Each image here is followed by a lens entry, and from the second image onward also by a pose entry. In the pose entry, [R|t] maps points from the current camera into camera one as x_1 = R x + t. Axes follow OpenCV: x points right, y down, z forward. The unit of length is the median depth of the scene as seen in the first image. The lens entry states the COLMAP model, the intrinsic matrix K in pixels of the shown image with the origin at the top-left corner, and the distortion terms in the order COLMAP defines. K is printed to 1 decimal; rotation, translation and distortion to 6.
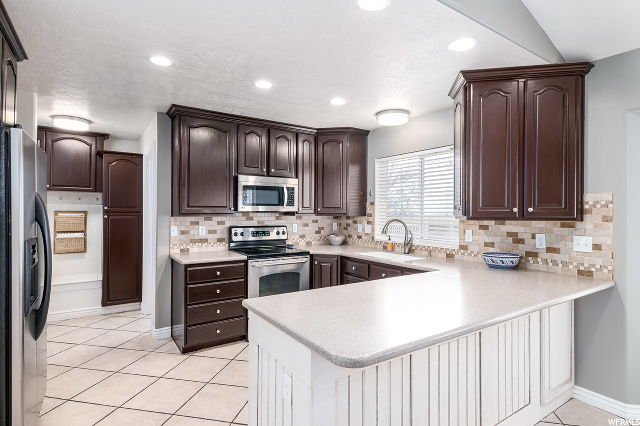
lens RADIAL K [[342.6, 0, 314.7], [0, 342.6, 211.5], [0, 0, 1]] dist [0.007179, 0.001619]
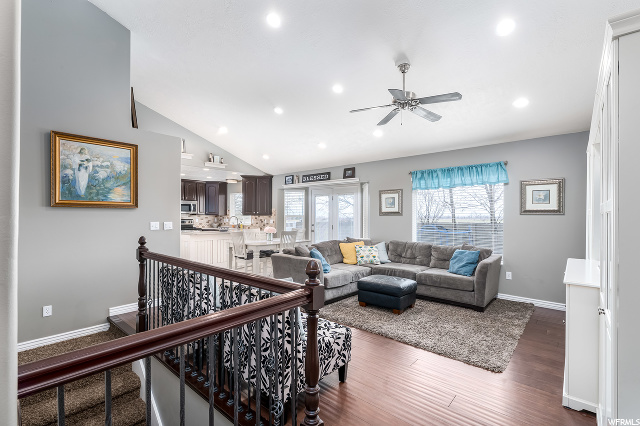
lens RADIAL K [[290.2, 0, 325.4], [0, 290.2, 214.3], [0, 0, 1]] dist [0.003221, 0.000021]
pose [[0.956230, -0.001282, 0.292613, 0.248927], [0.002376, 0.999991, -0.003383, 0.016266], [-0.292606, 0.003930, 0.956225, -1.477072]]
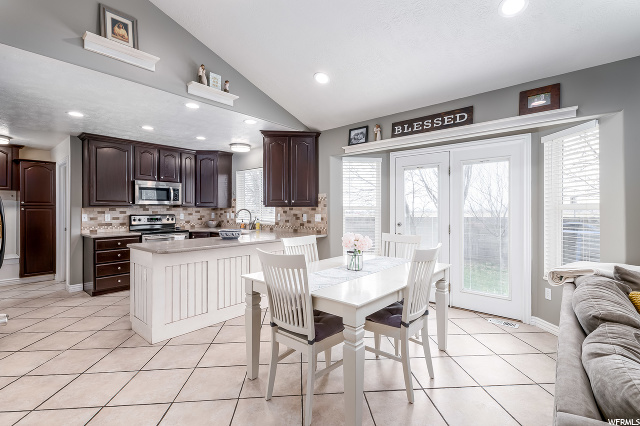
lens RADIAL K [[298.4, 0, 324.7], [0, 298.4, 209.3], [0, 0, 1]] dist [0.004048, -0.001598]
pose [[0.956726, -0.007069, 0.290905, 0.181451], [0.007417, 0.999972, -0.000095, 0.026795], [-0.290896, 0.002249, 0.956752, -0.472732]]
